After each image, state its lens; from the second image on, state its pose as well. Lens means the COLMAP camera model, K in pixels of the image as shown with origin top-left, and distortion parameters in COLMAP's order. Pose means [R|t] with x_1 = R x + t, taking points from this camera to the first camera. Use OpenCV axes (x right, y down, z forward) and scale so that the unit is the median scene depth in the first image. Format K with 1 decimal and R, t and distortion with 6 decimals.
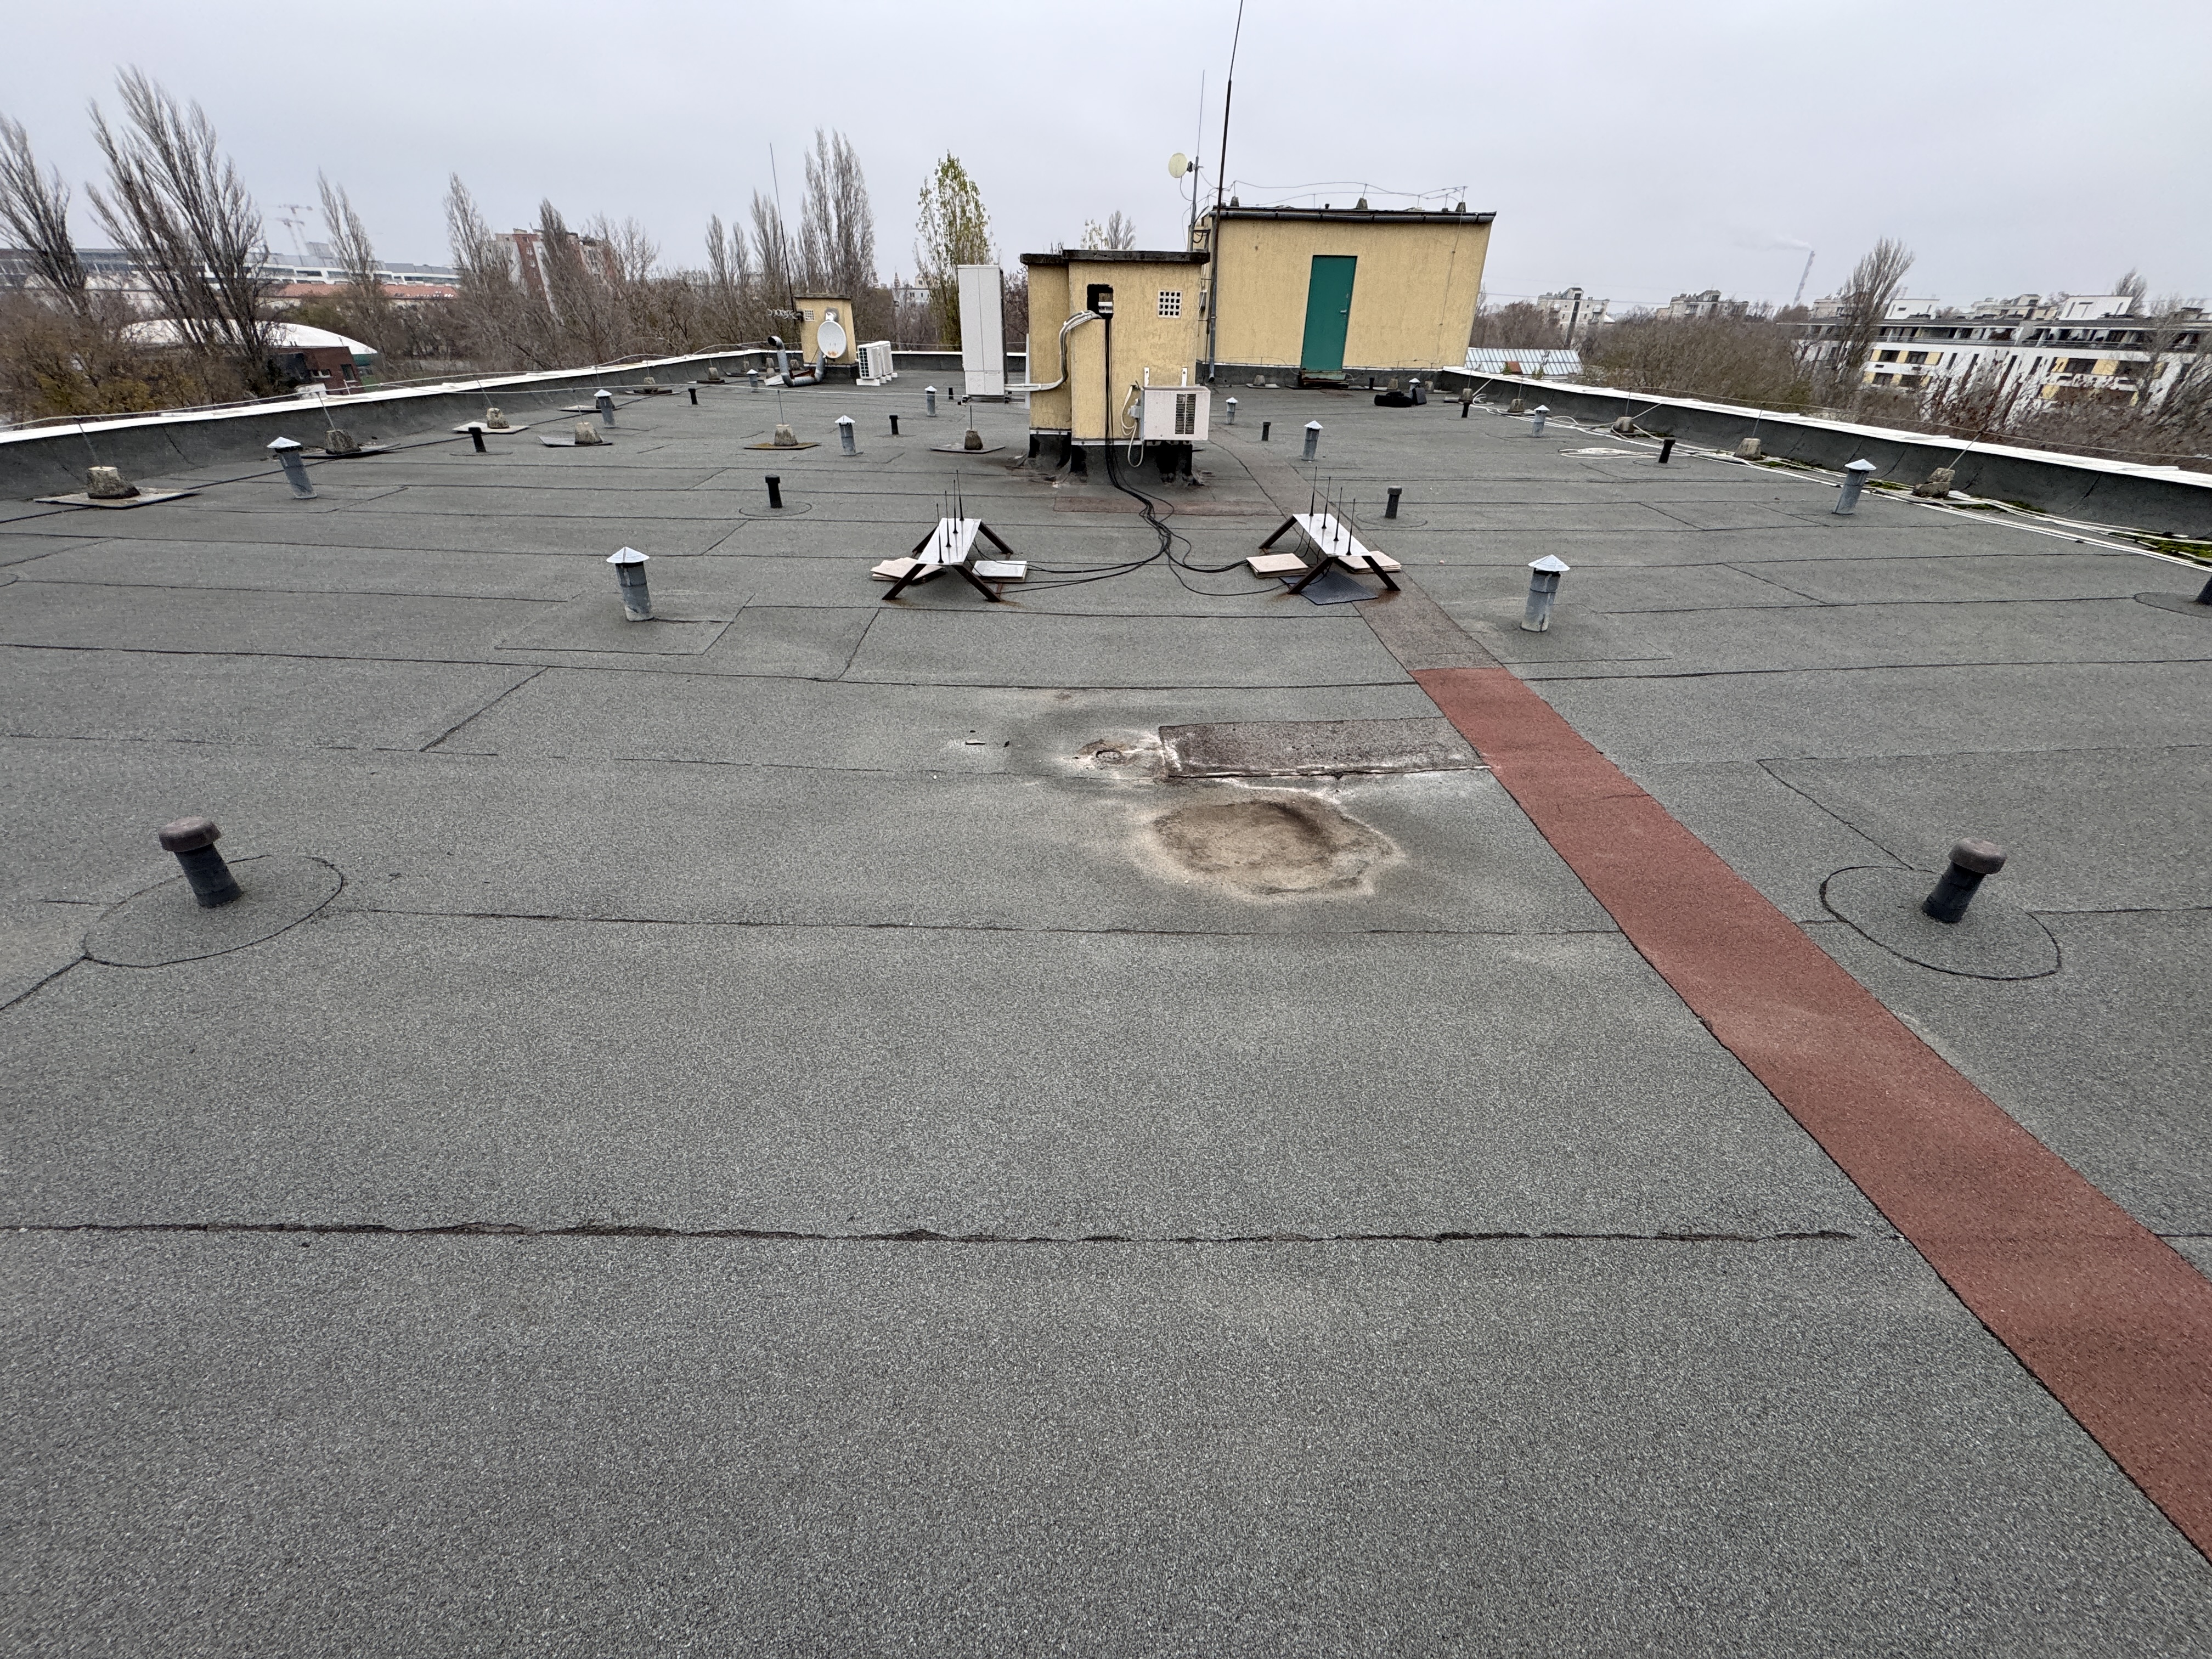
lens RADIAL K [[880.3, 0, 1104.7], [0, 880.3, 828.0], [0, 0, 1]] dist [-0.003227, 0.000111]
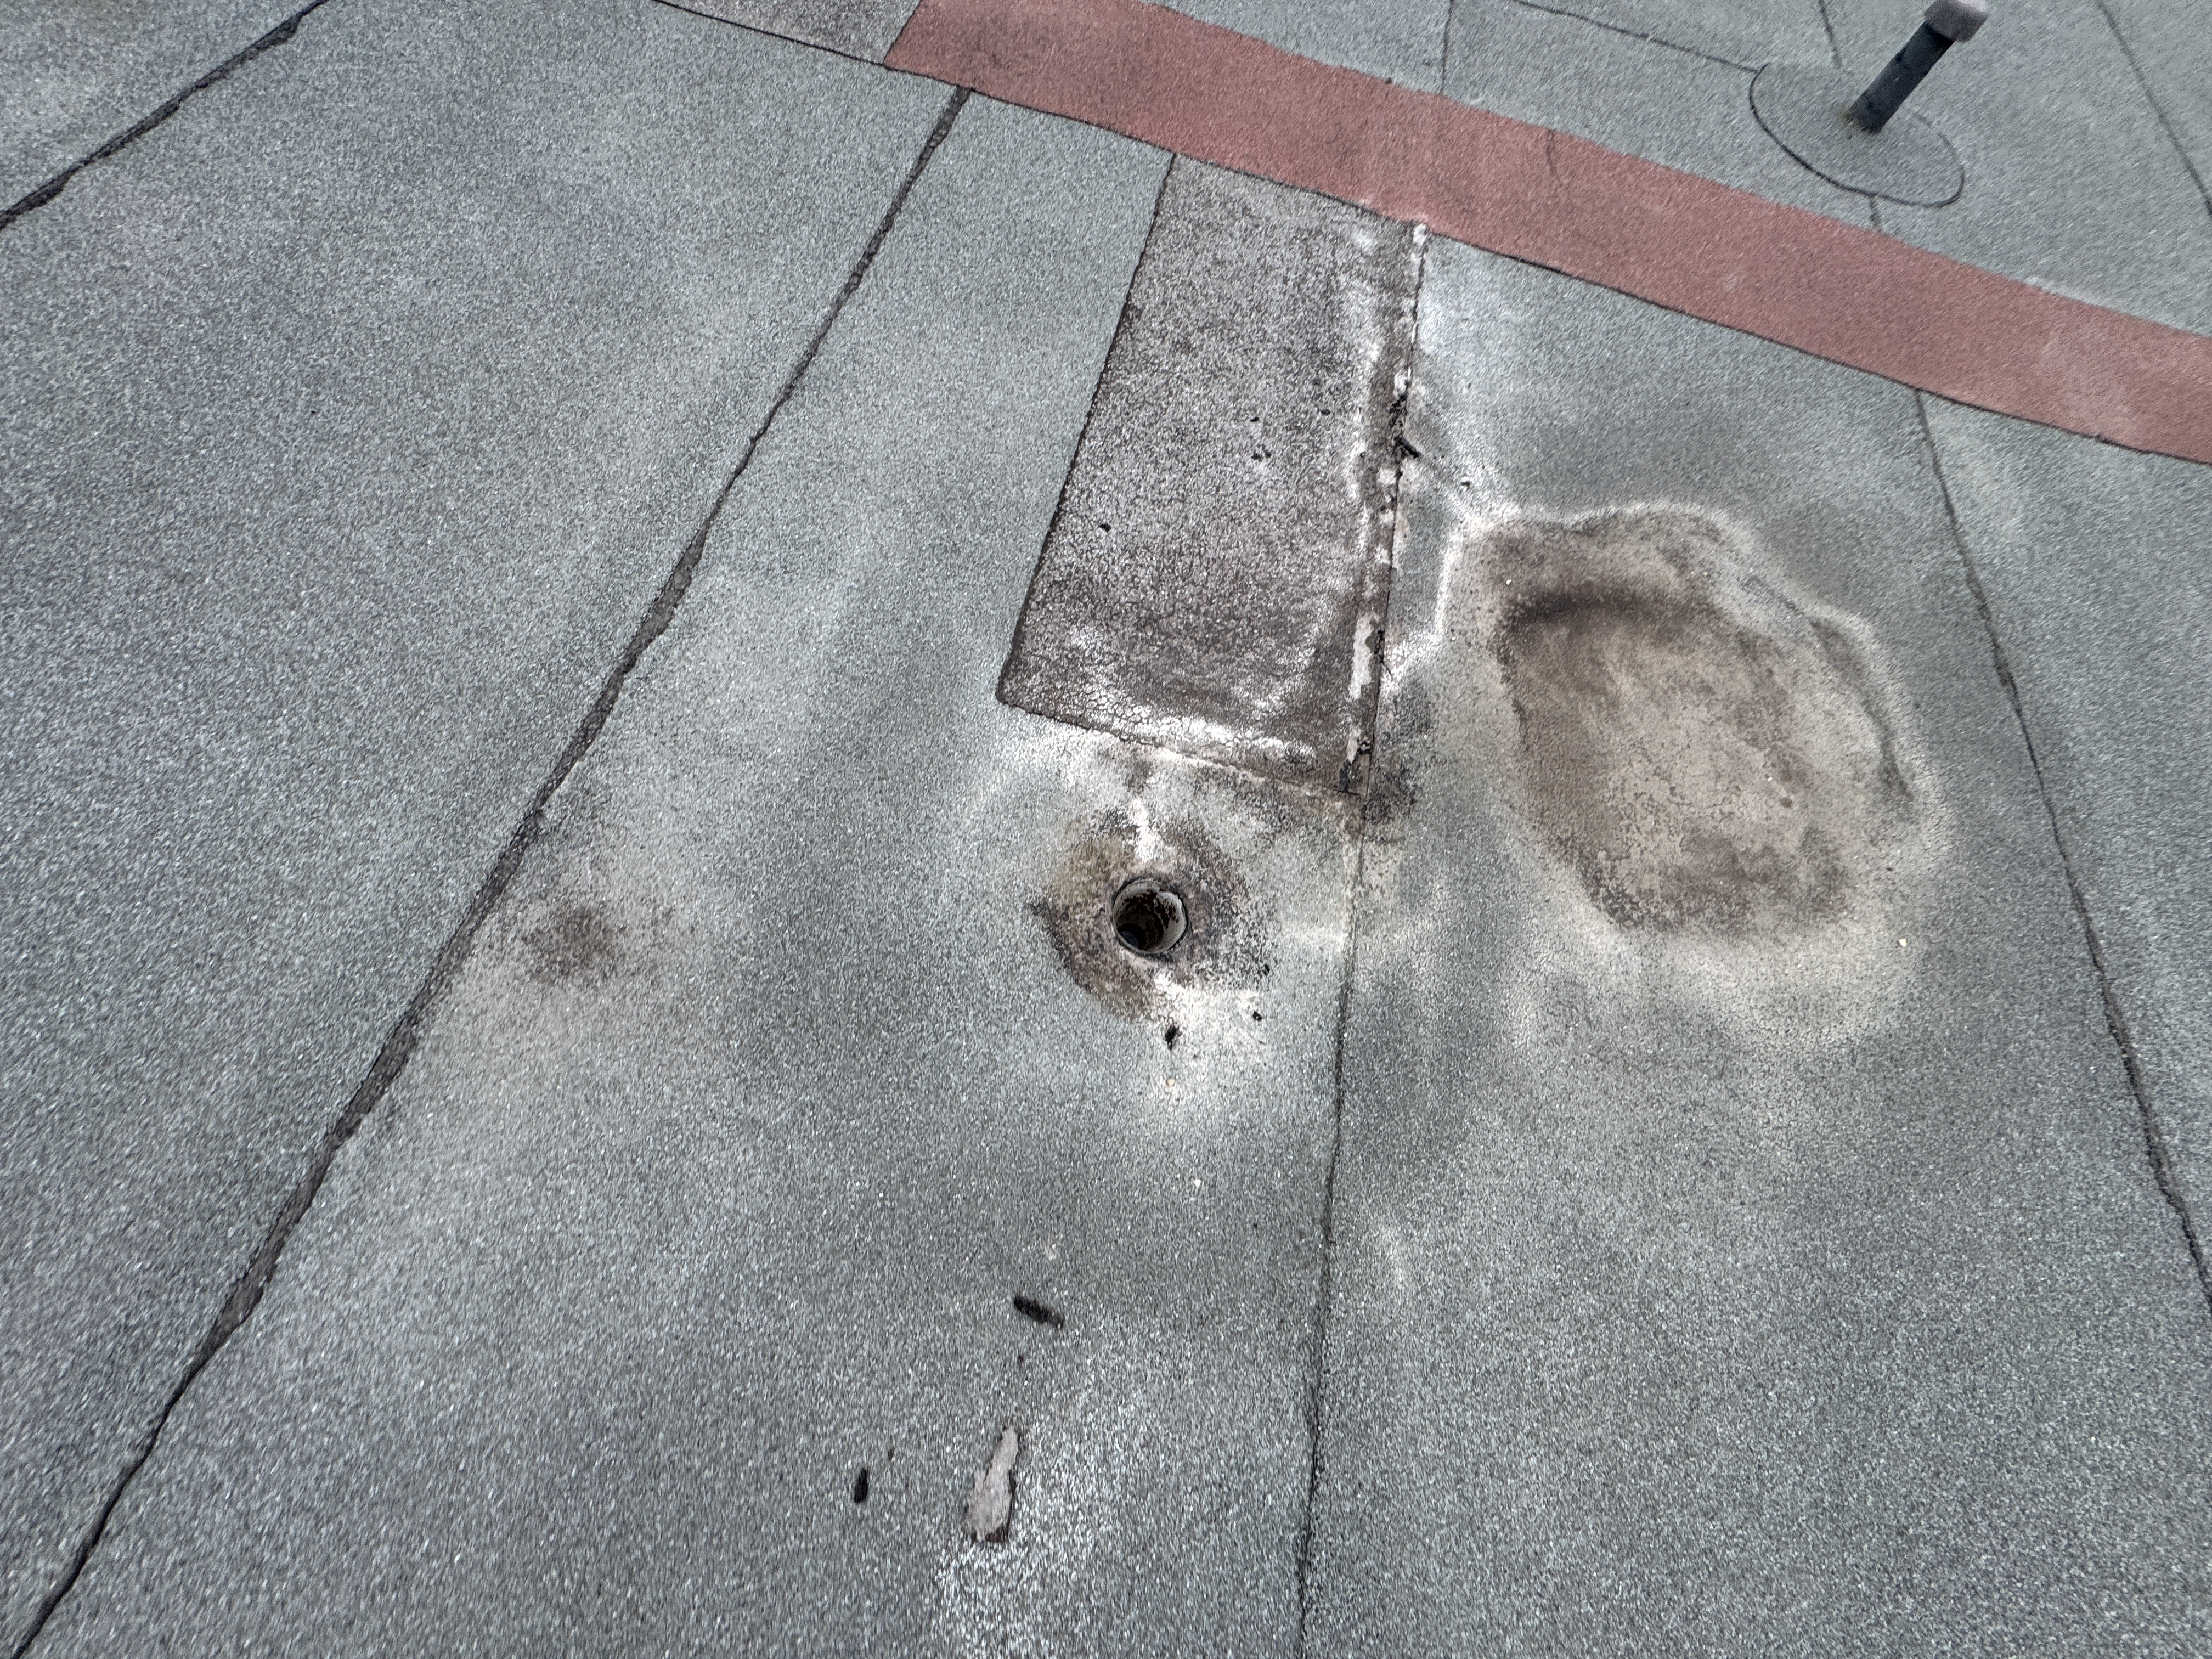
lens RADIAL K [[880.3, 0, 1104.7], [0, 880.3, 828.0], [0, 0, 1]] dist [-0.003227, 0.000111]
pose [[0.232783, -0.860164, 0.453796, -0.007390], [0.363374, 0.509747, 0.779819, -0.023295], [-0.902093, -0.016631, 0.431222, 0.064326]]
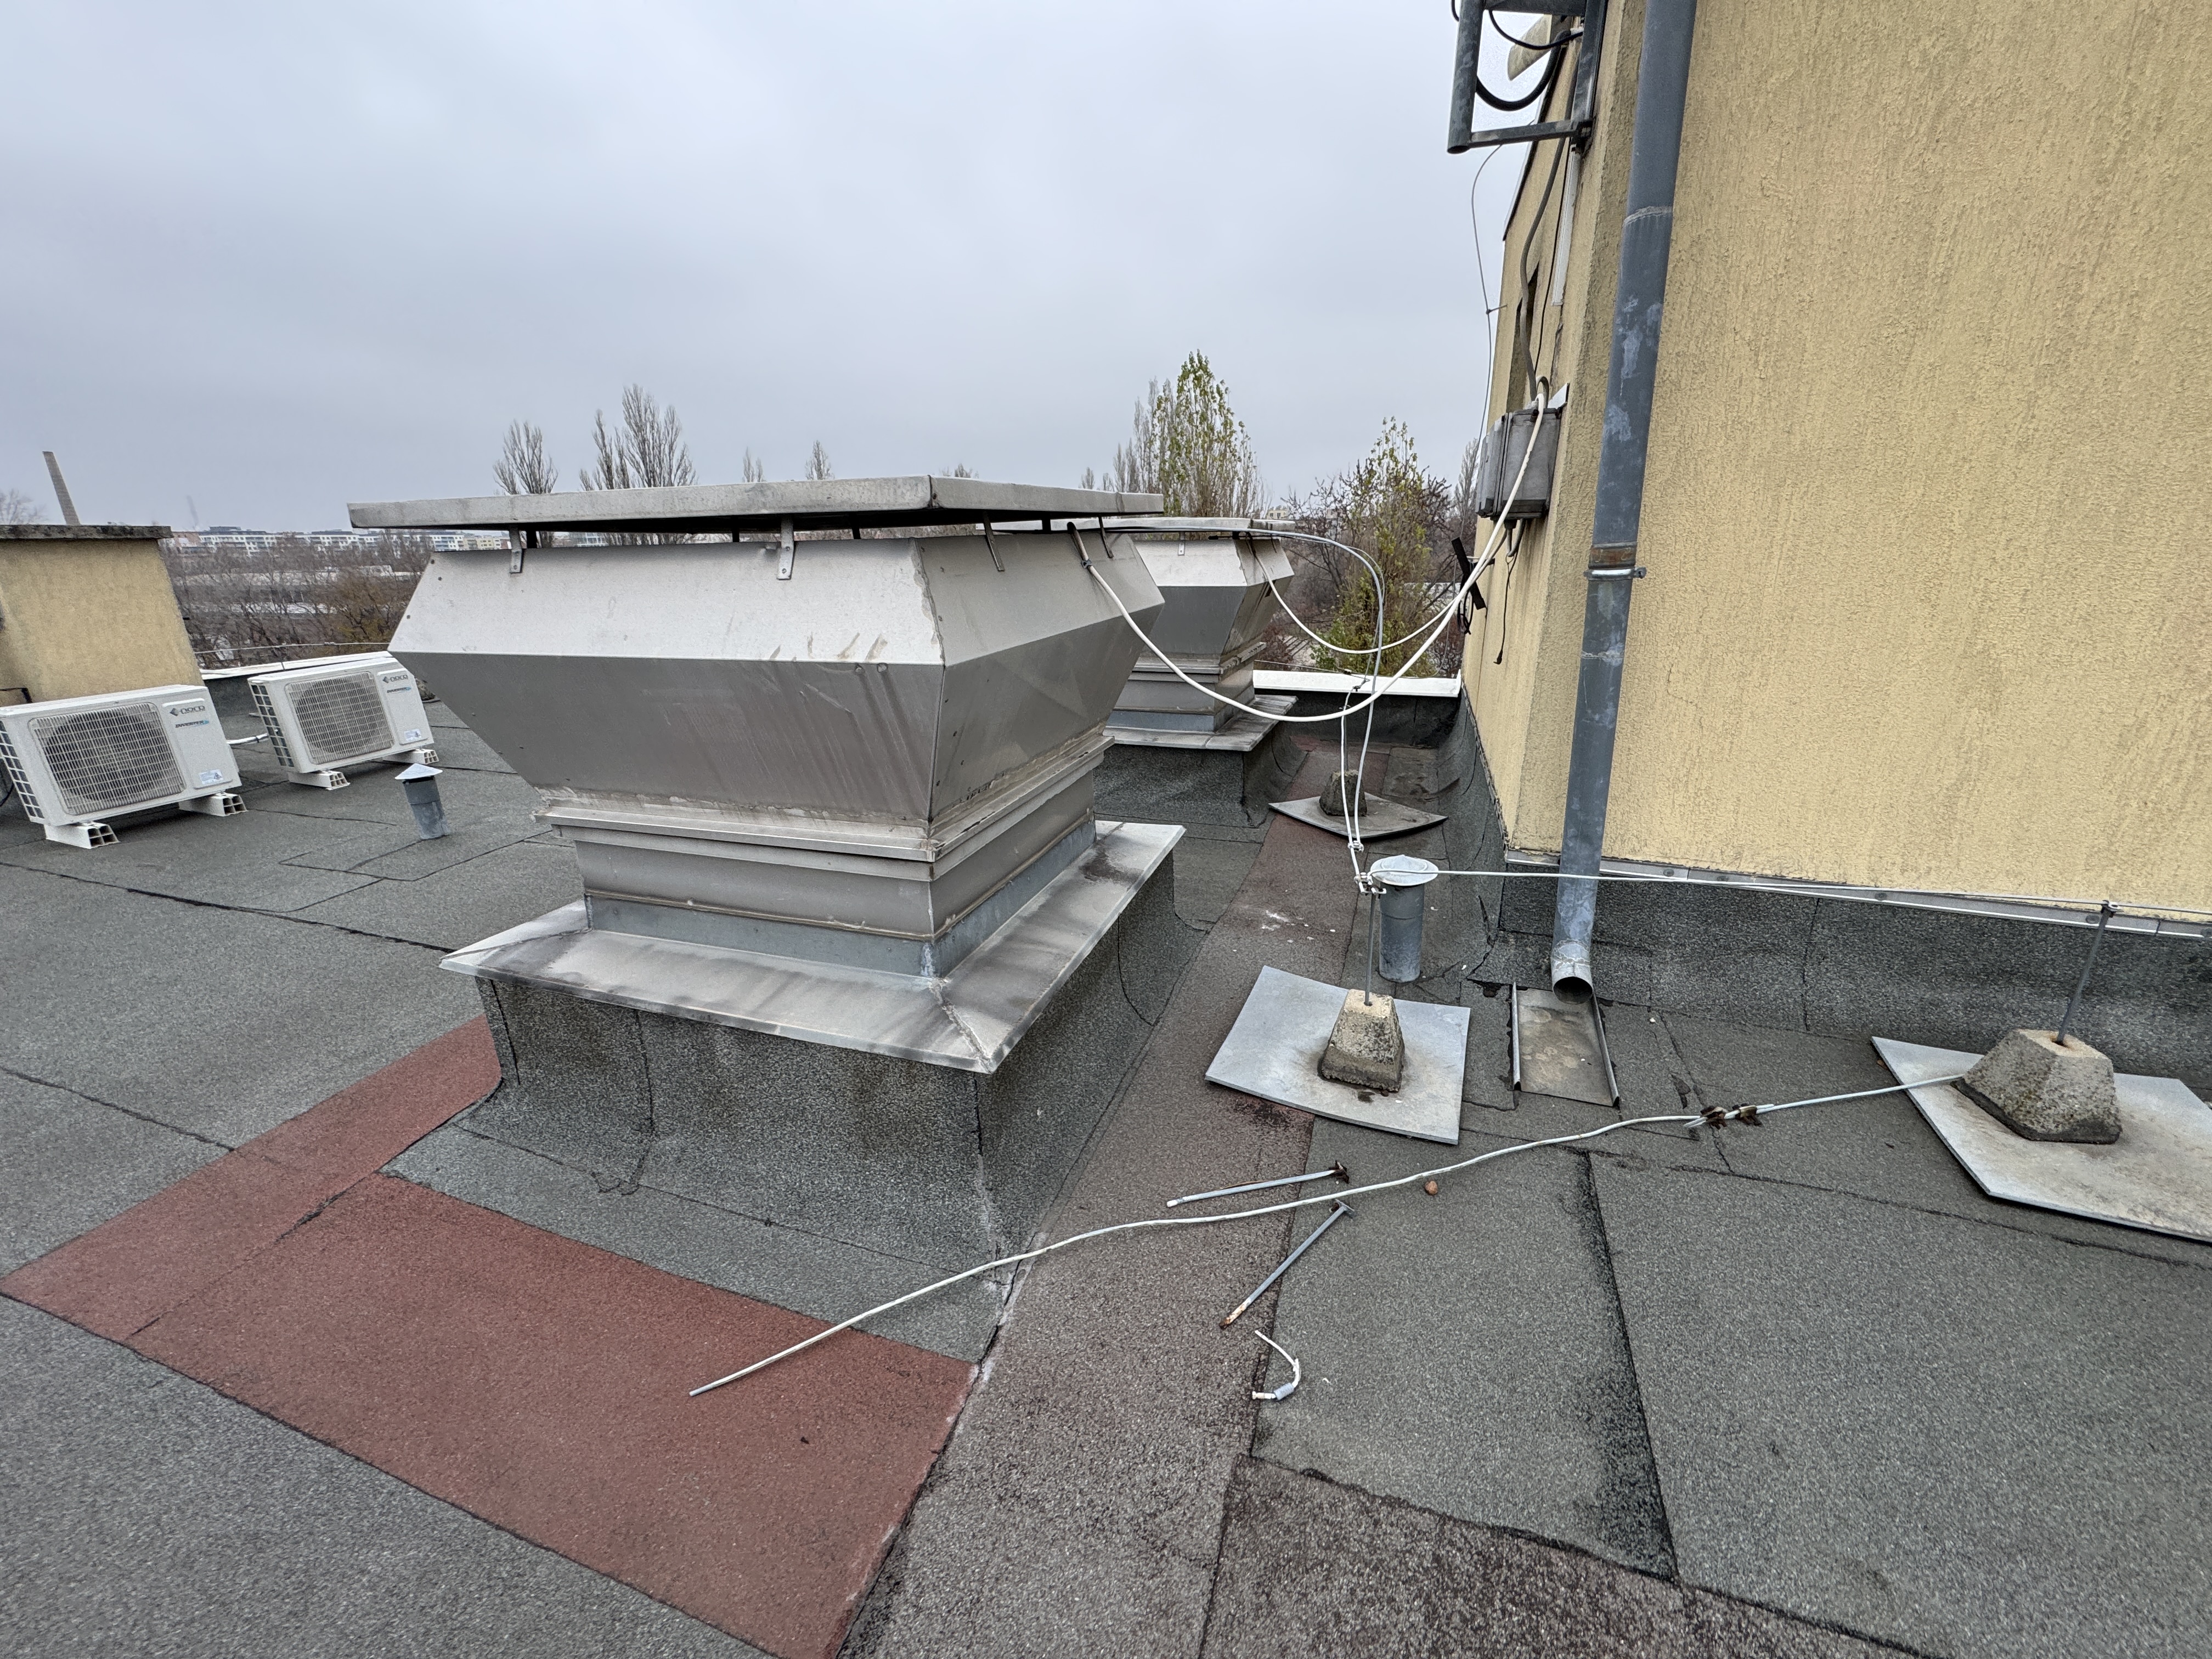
lens RADIAL K [[880.3, 0, 1104.7], [0, 880.3, 828.0], [0, 0, 1]] dist [-0.003227, 0.000111]
pose [[0.932503, 0.081409, -0.351868, 0.044088], [-0.154372, 0.970626, -0.184541, -0.214524], [0.326509, 0.226404, 0.917678, 0.364715]]
